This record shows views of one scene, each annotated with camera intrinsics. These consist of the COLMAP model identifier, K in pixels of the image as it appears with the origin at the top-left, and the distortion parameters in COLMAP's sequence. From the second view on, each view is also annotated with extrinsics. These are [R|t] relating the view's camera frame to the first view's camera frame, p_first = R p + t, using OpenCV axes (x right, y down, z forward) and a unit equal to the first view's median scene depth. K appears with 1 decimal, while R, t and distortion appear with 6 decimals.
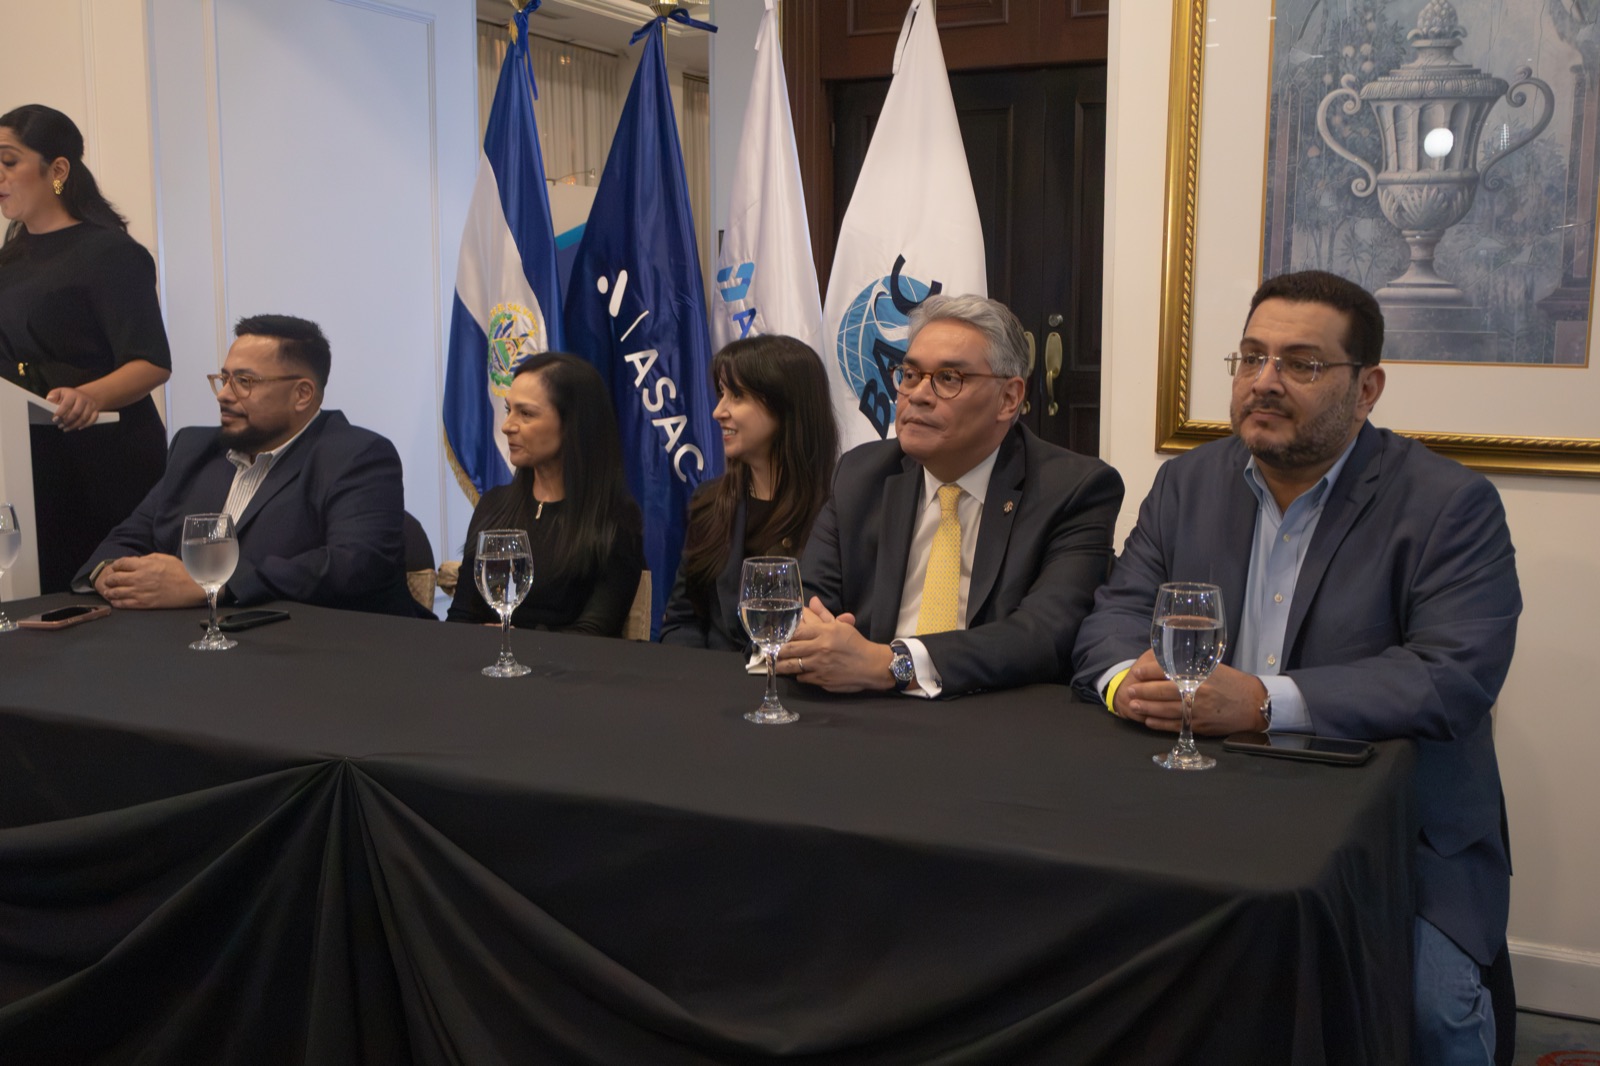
lens RADIAL K [[1629.7, 0, 800.0], [0, 1629.7, 533.0], [0, 0, 1]] dist [-0.116989, -0.002806]
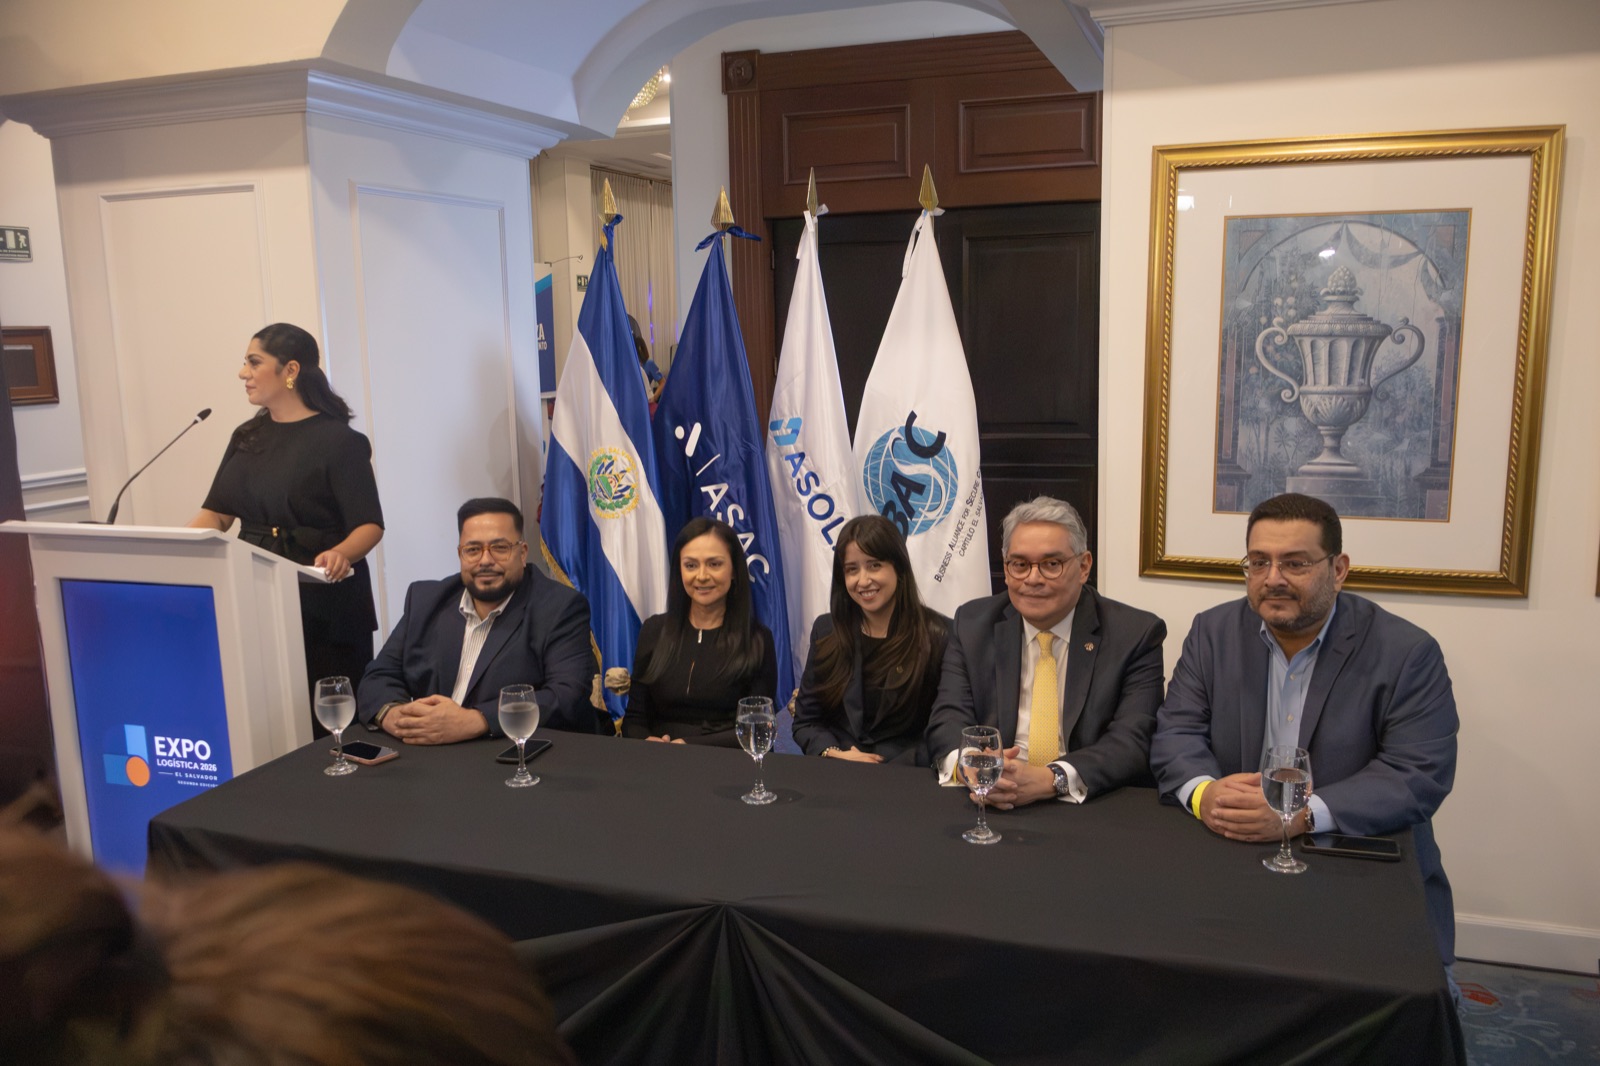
lens RADIAL K [[1309.9, 0, 800.0], [0, 1309.9, 533.0], [0, 0, 1]] dist [-0.122606, 0.001366]
pose [[0.996230, -0.038165, 0.077908, -0.178069], [0.038366, 0.999263, -0.001087, -0.107047], [-0.077809, 0.004072, 0.996960, -0.115478]]
